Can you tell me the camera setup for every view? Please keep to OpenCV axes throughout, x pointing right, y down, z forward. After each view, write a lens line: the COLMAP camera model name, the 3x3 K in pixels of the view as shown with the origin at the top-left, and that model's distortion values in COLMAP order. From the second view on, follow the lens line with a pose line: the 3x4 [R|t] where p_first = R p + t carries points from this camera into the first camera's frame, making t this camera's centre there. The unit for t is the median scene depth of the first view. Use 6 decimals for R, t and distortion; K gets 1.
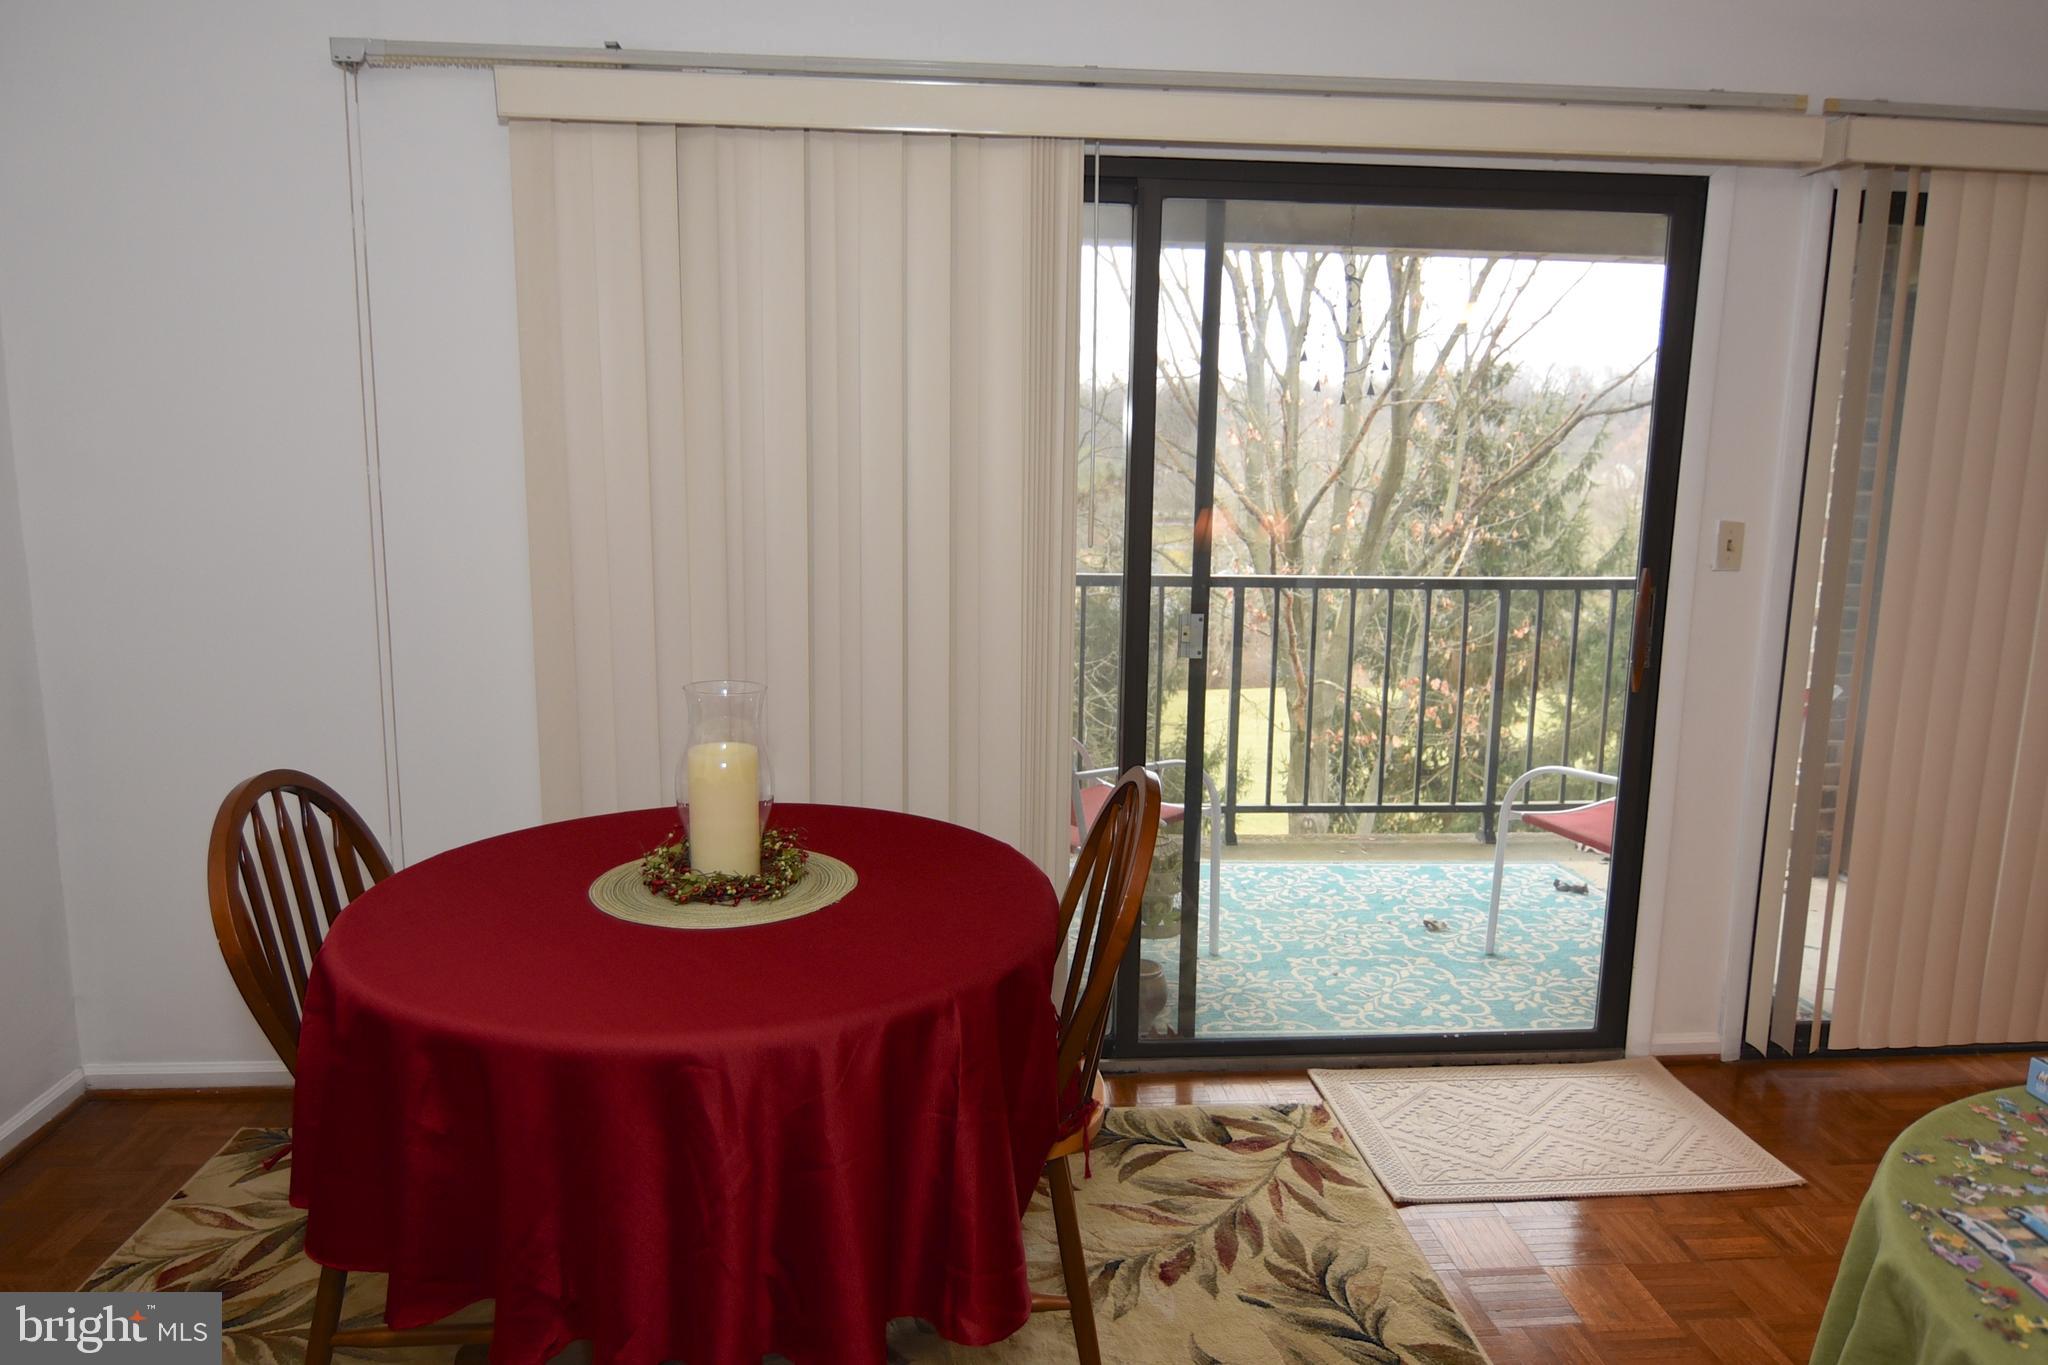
lens RADIAL K [[1270.5, 0, 1024.0], [0, 1270.5, 682.5], [0, 0, 1]] dist [0.004543, -0.016700]
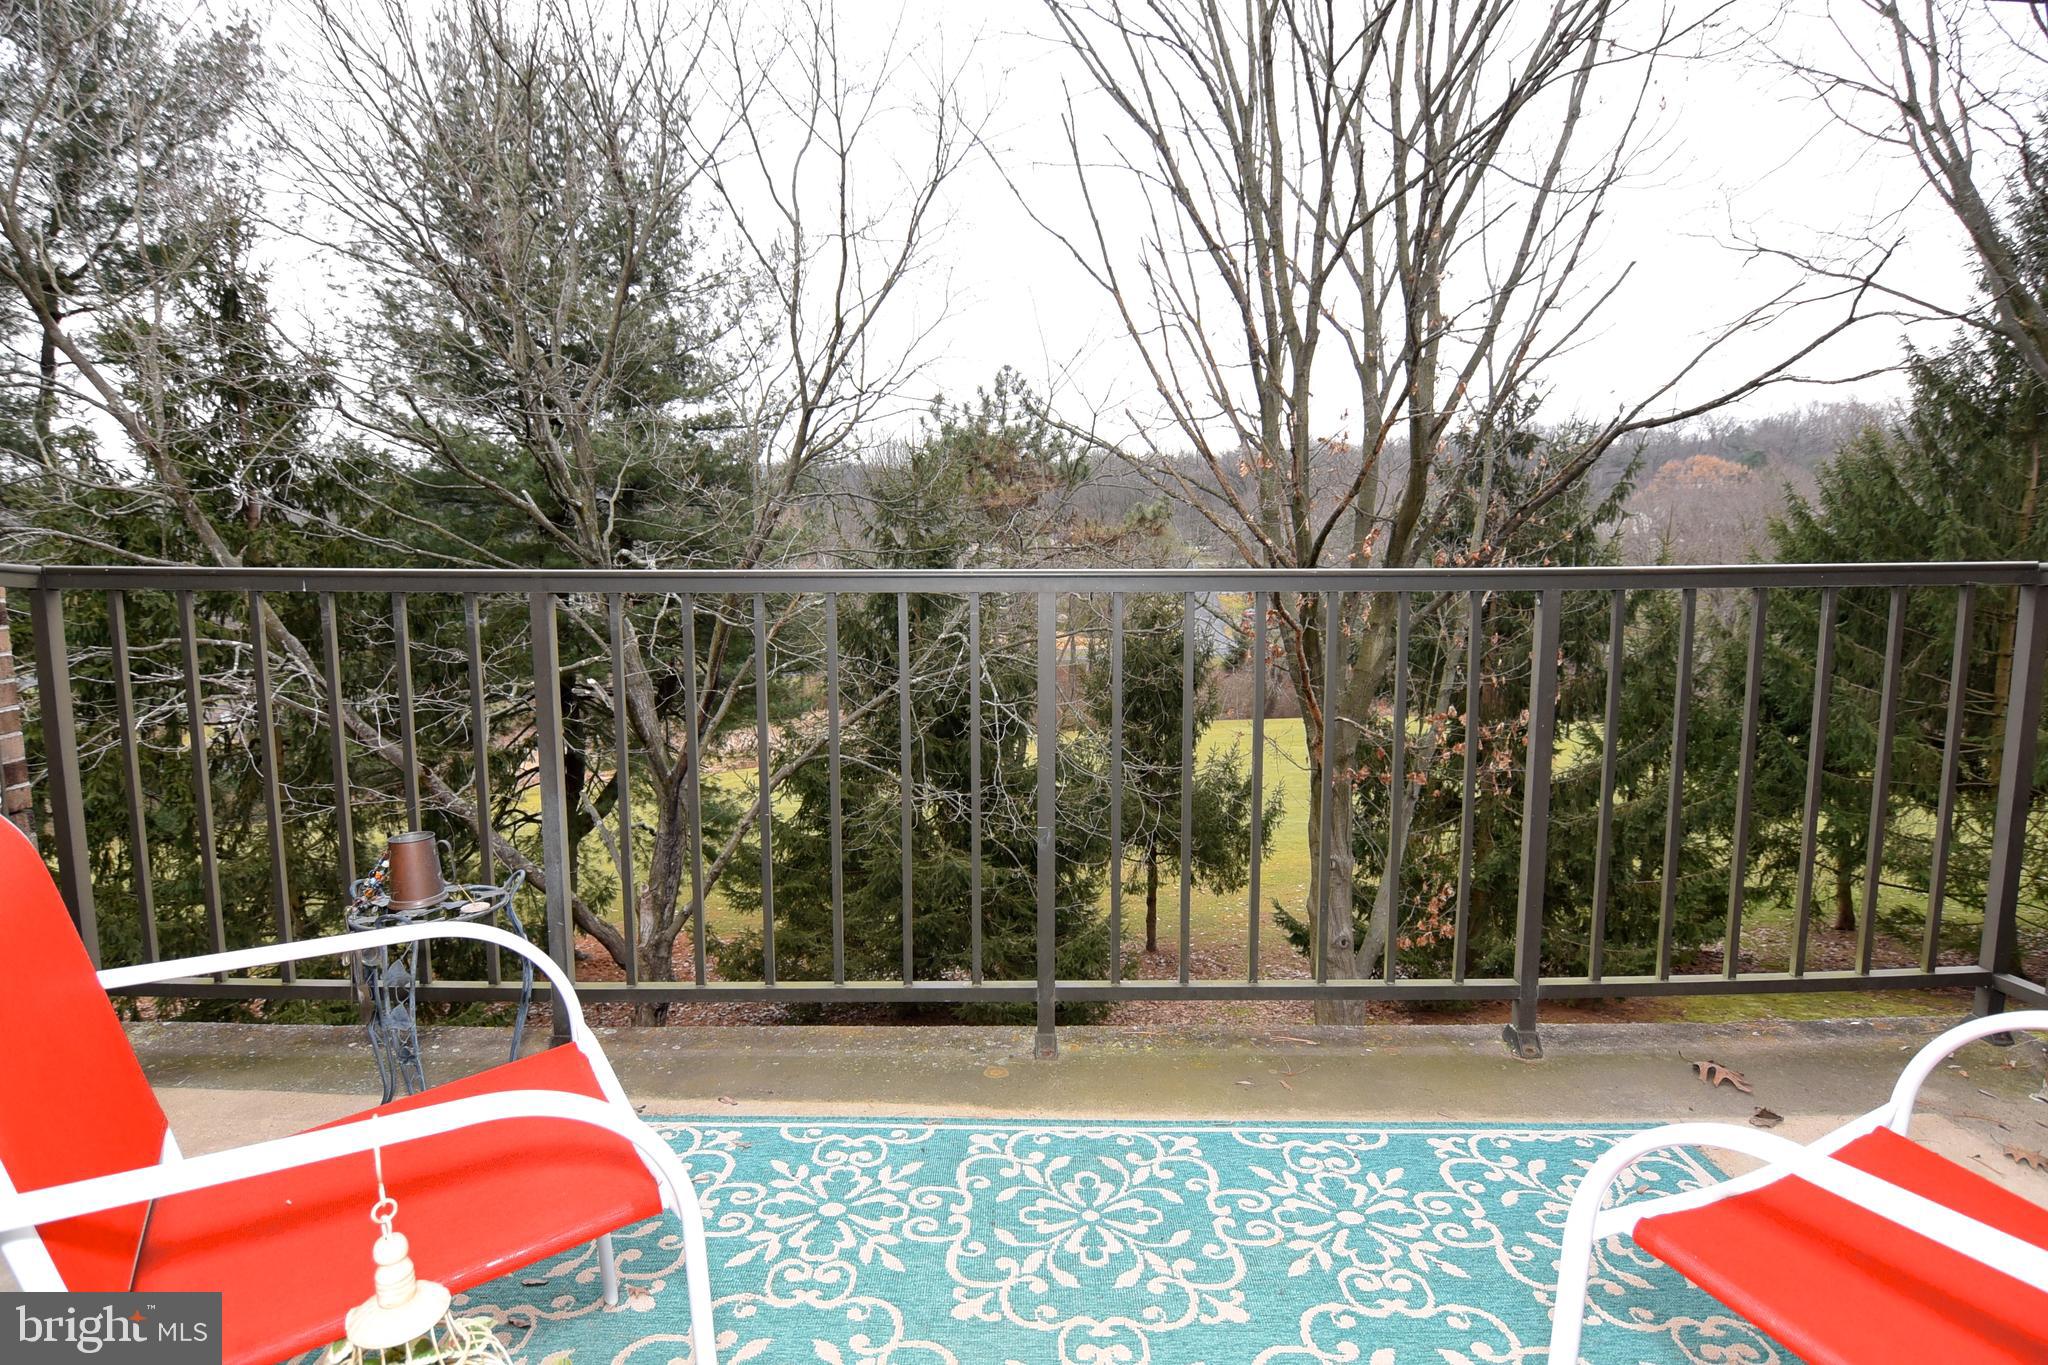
lens RADIAL K [[1078.8, 0, 1013.4], [0, 1078.8, 678.6], [0, 0, 1]] dist [-0.015387, -0.000332]
pose [[0.995977, -0.006676, -0.089360, 0.060022], [0.004076, 0.999564, -0.029246, -0.007511], [0.089516, 0.028764, 0.995570, 0.164994]]
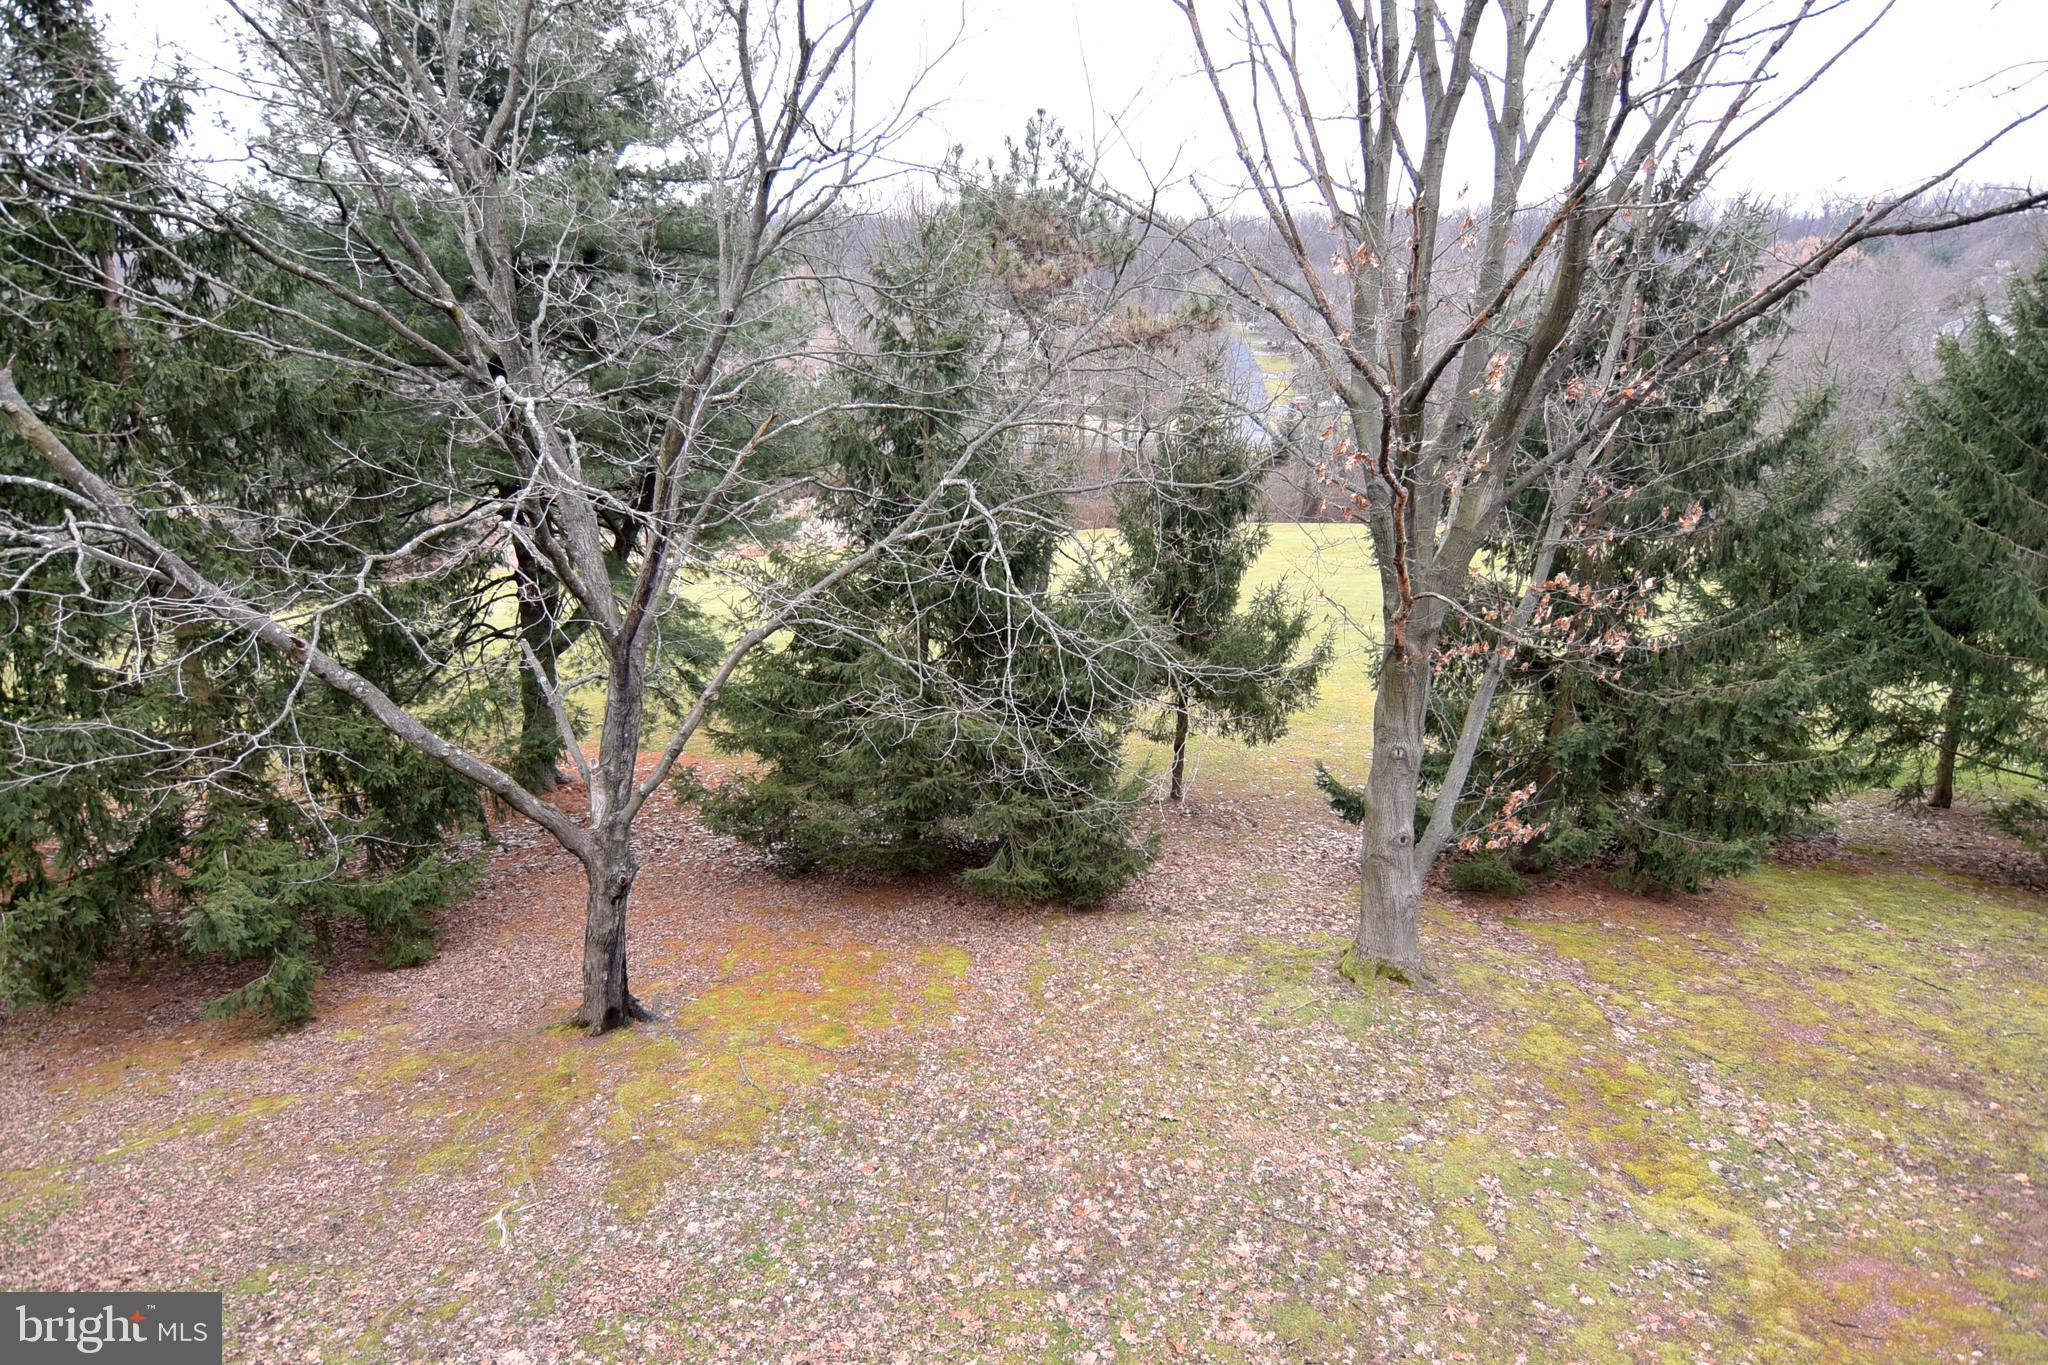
lens RADIAL K [[1102.0, 0, 1021.8], [0, 1102.0, 683.9], [0, 0, 1]] dist [0.003207, -0.019522]
pose [[0.994134, 0.045136, -0.098286, 0.051057], [-0.027585, 0.984517, 0.173105, -0.053433], [0.104578, -0.169378, 0.979987, 0.289848]]
